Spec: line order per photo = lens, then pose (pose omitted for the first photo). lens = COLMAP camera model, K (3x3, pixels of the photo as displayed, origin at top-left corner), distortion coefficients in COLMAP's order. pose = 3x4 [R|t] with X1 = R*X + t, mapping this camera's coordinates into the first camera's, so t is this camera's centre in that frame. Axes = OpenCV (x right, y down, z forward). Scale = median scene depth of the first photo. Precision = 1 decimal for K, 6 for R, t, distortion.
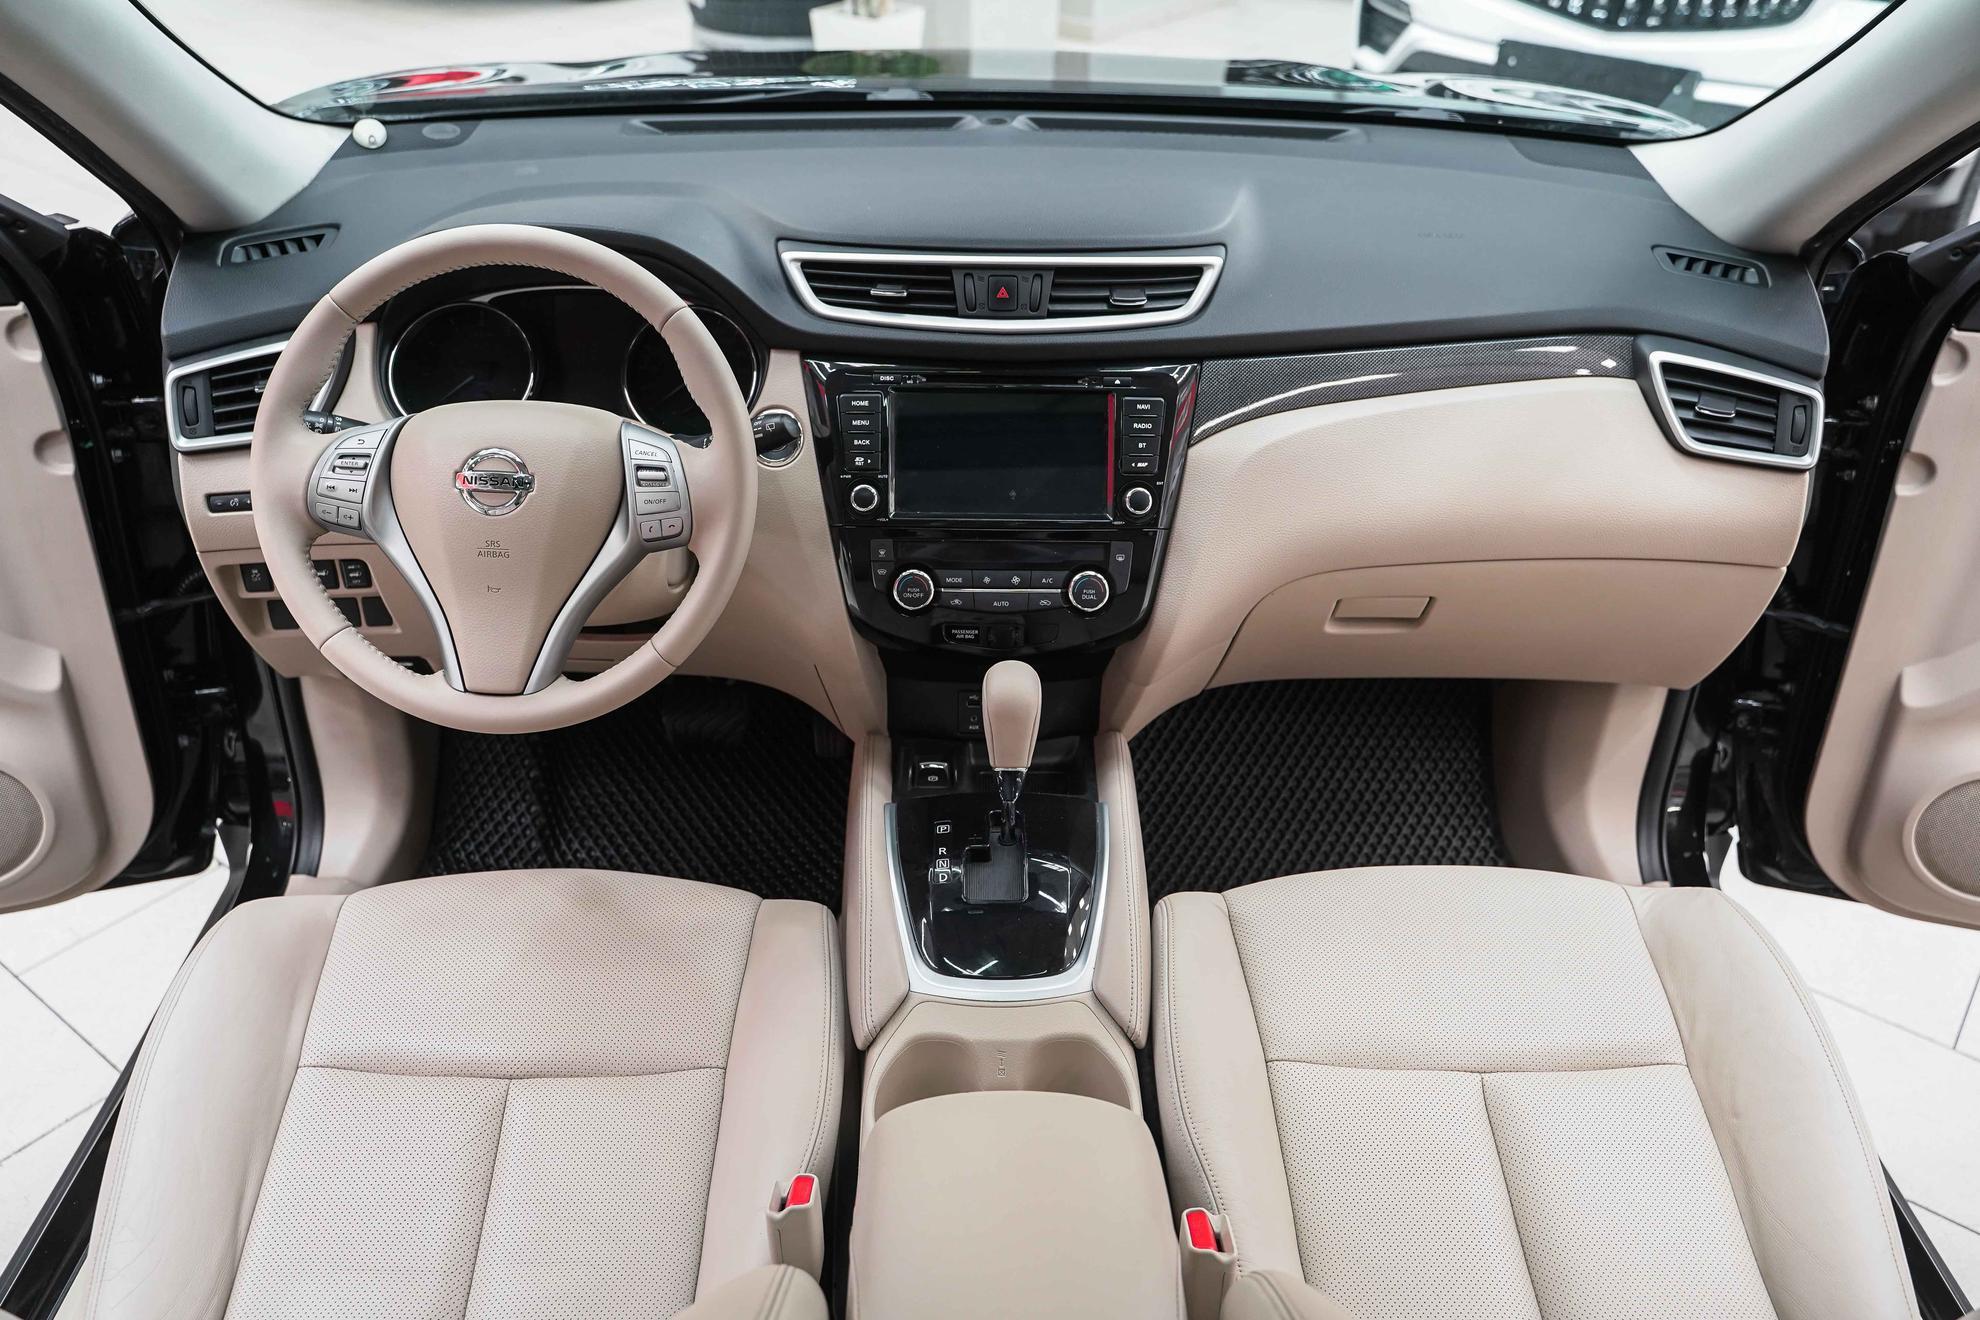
lens RADIAL K [[1590.1, 0, 990.0], [0, 1590.1, 660.0], [0, 0, 1]] dist [-0.009115, -0.003431]
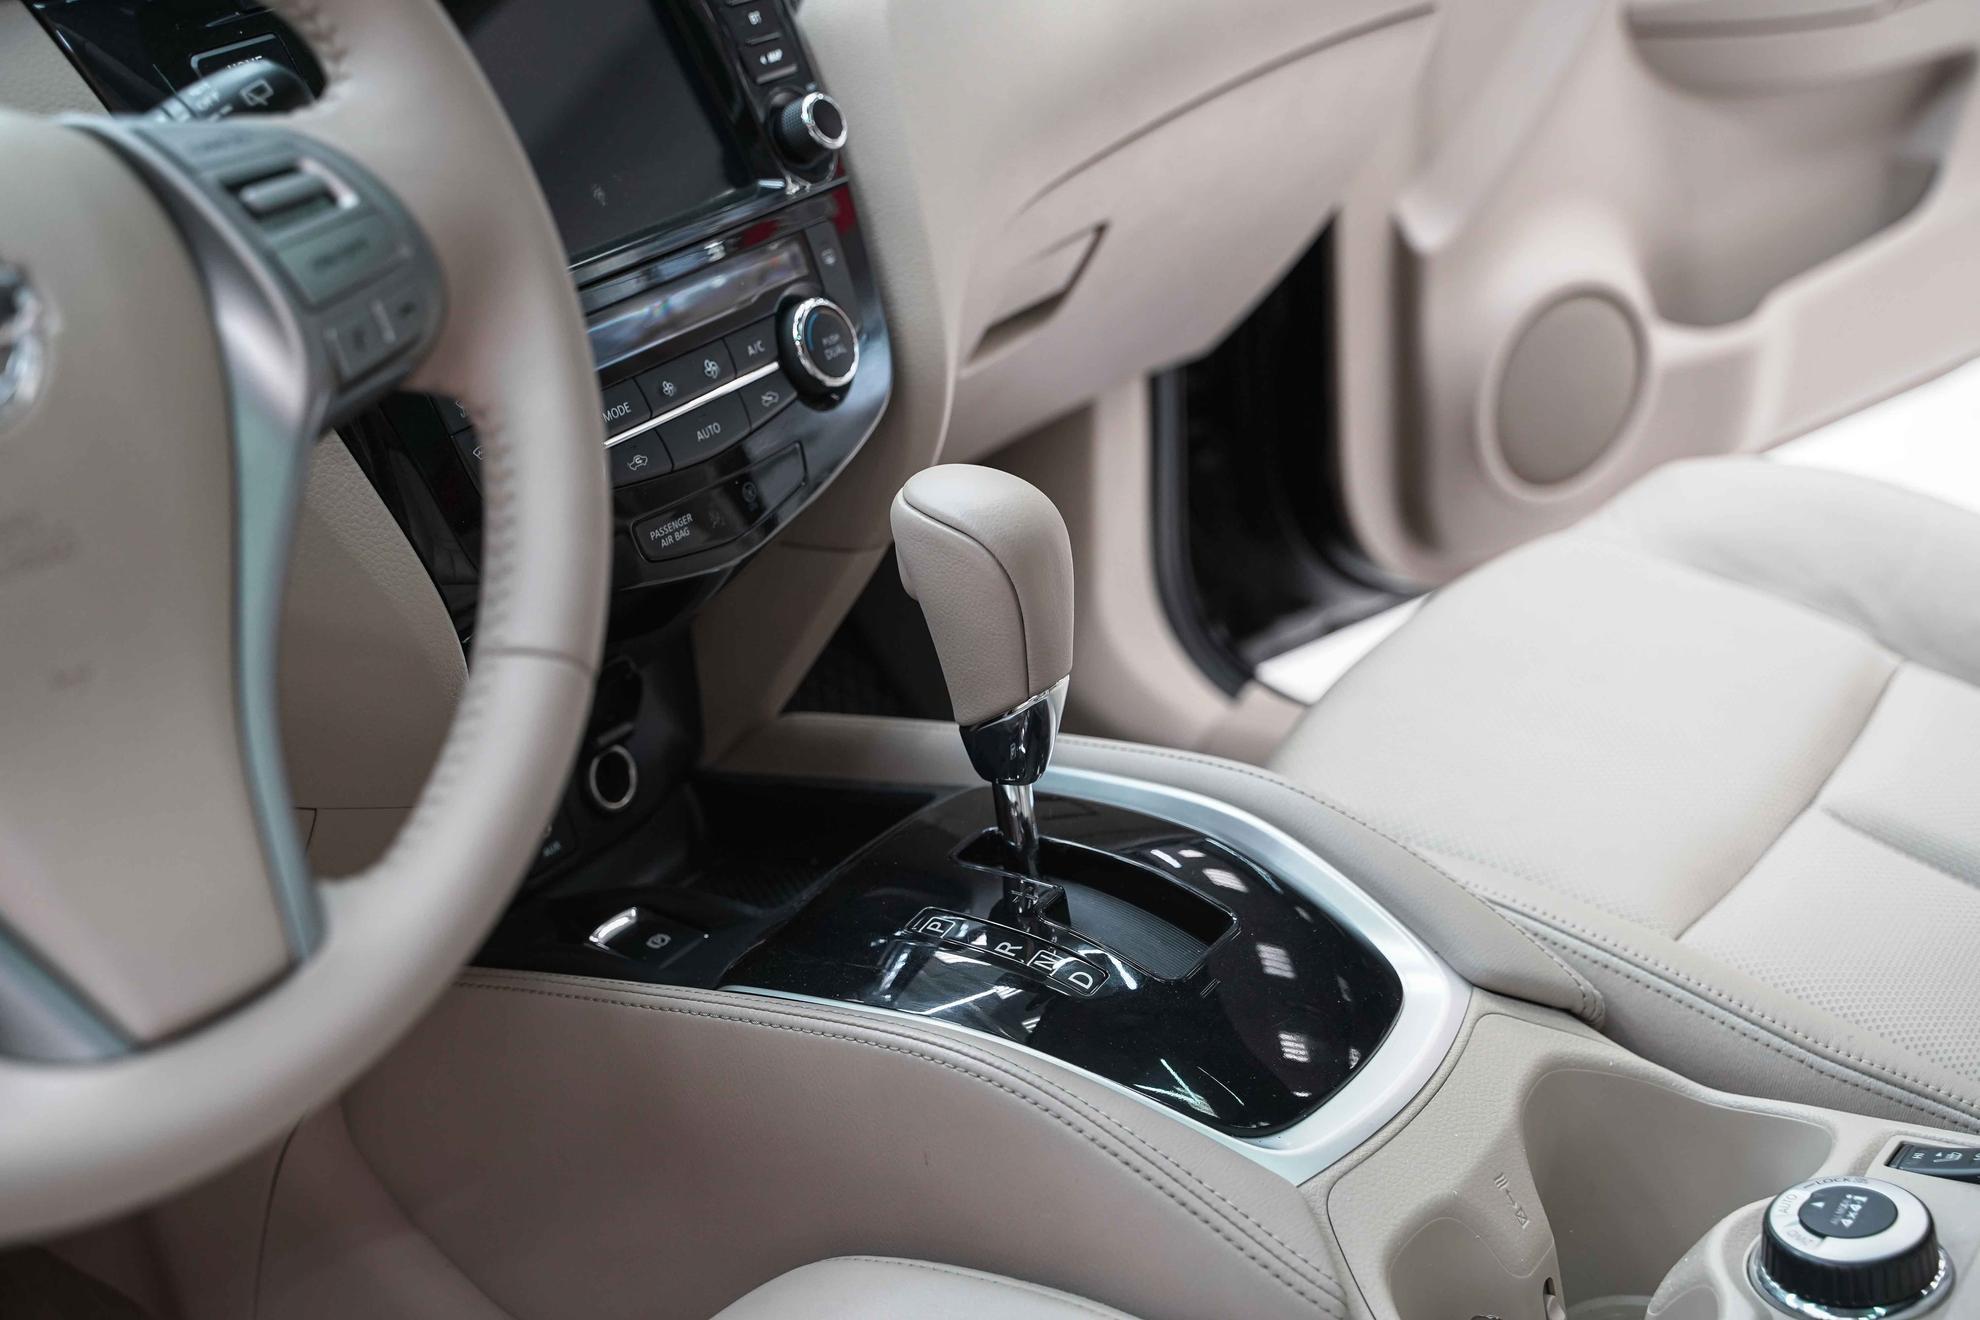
lens RADIAL K [[2718.1, 0, 990.0], [0, 2718.1, 660.0], [0, 0, 1]] dist [0.003327, -0.042682]
pose [[0.560944, -0.379066, 0.735969, -0.509712], [0.477173, 0.874519, 0.086734, -0.009443], [-0.676497, 0.302531, 0.671436, 0.485691]]
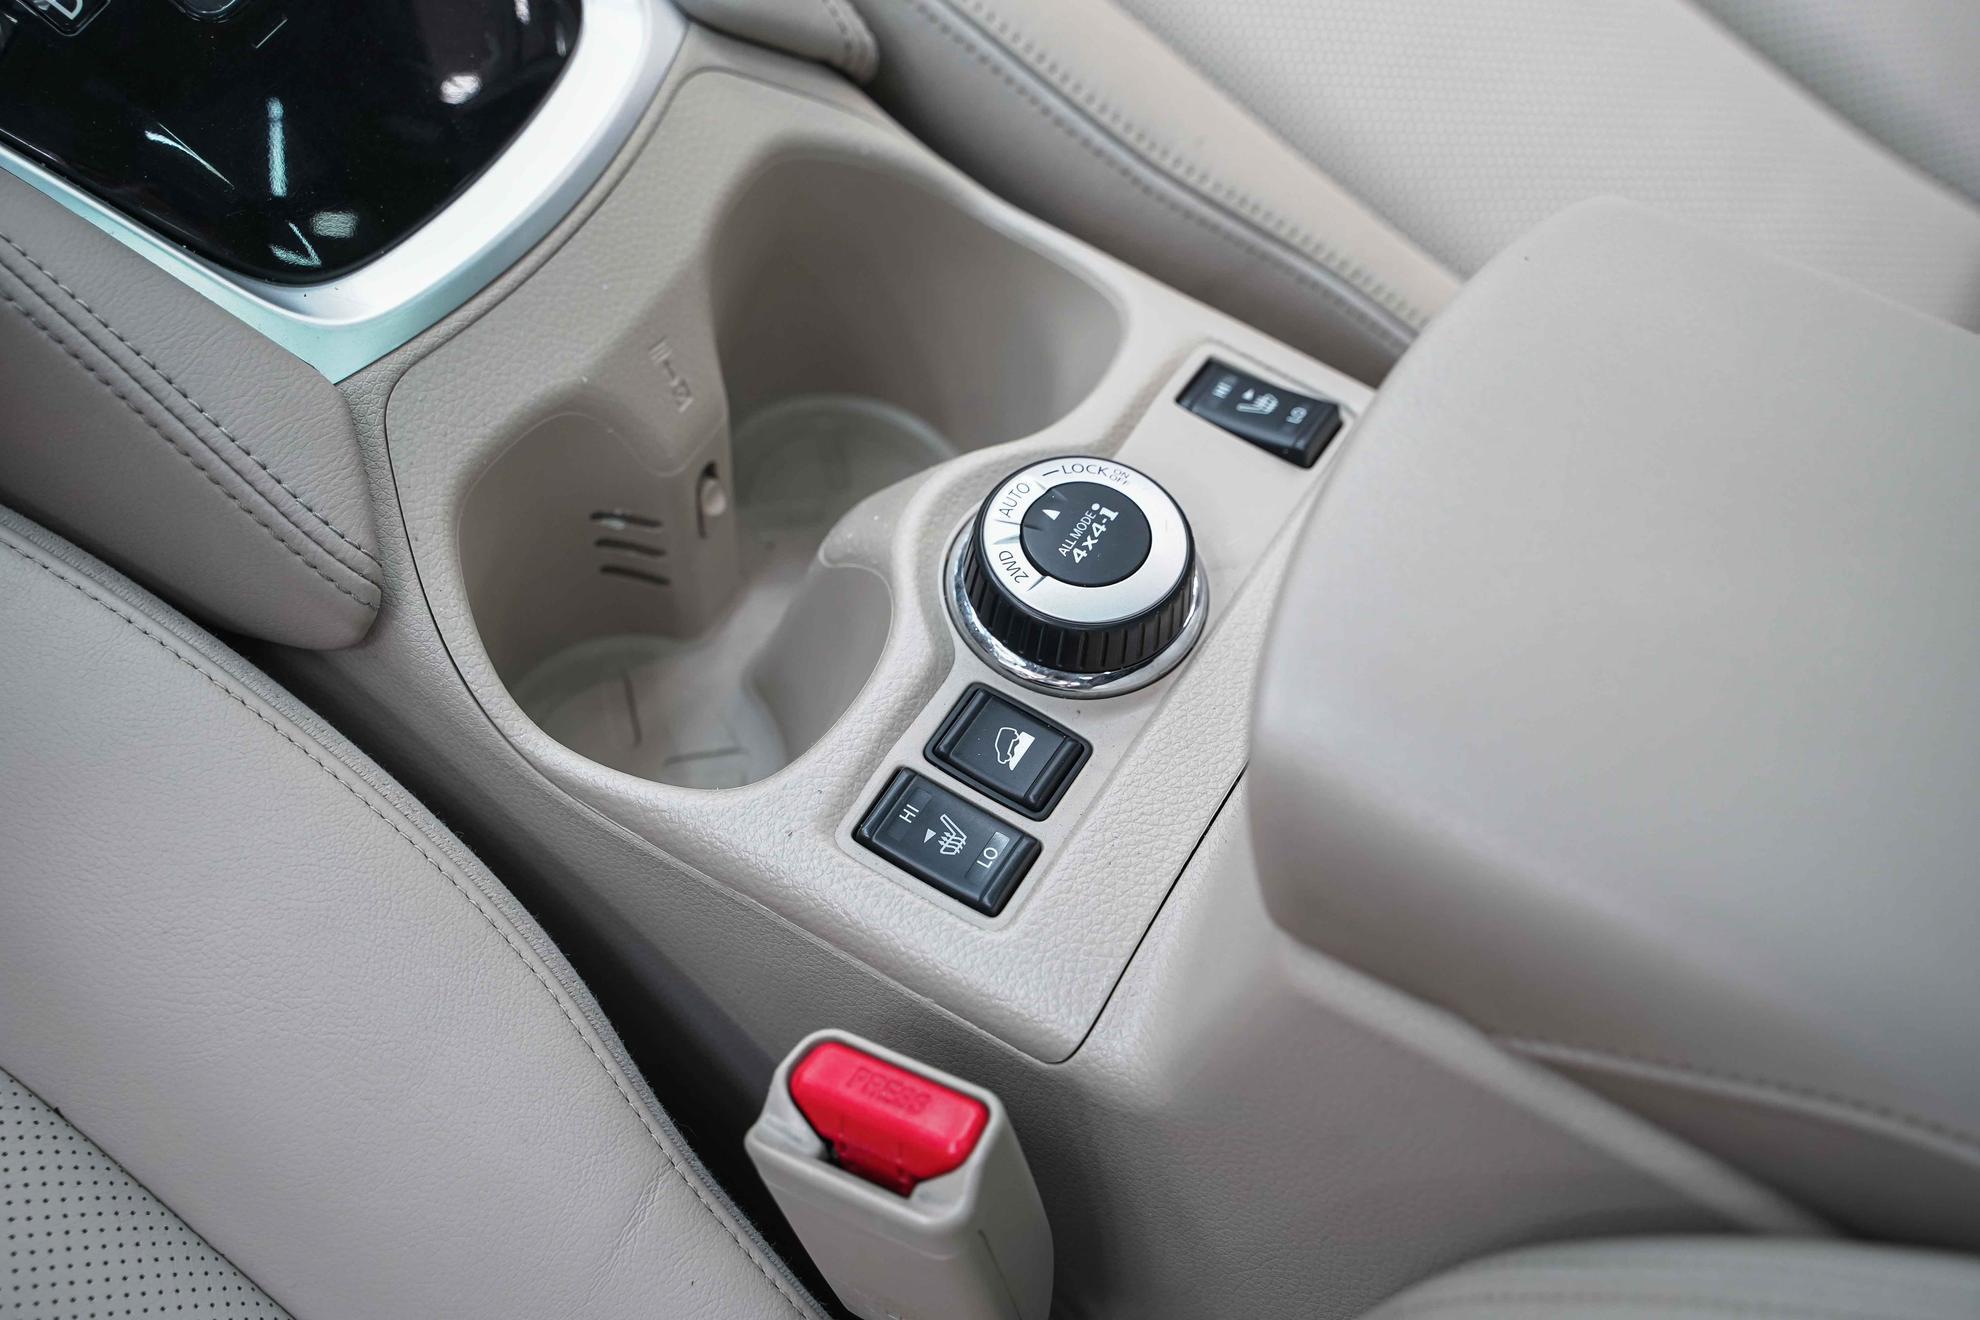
lens RADIAL K [[2952.5, 0, 990.0], [0, 2952.5, 660.0], [0, 0, 1]] dist [-0.035944, 0.016282]
pose [[0.526025, -0.685516, 0.503355, -0.262700], [0.284248, 0.699531, 0.655637, -0.065865], [-0.801562, -0.201803, 0.562827, 0.538313]]
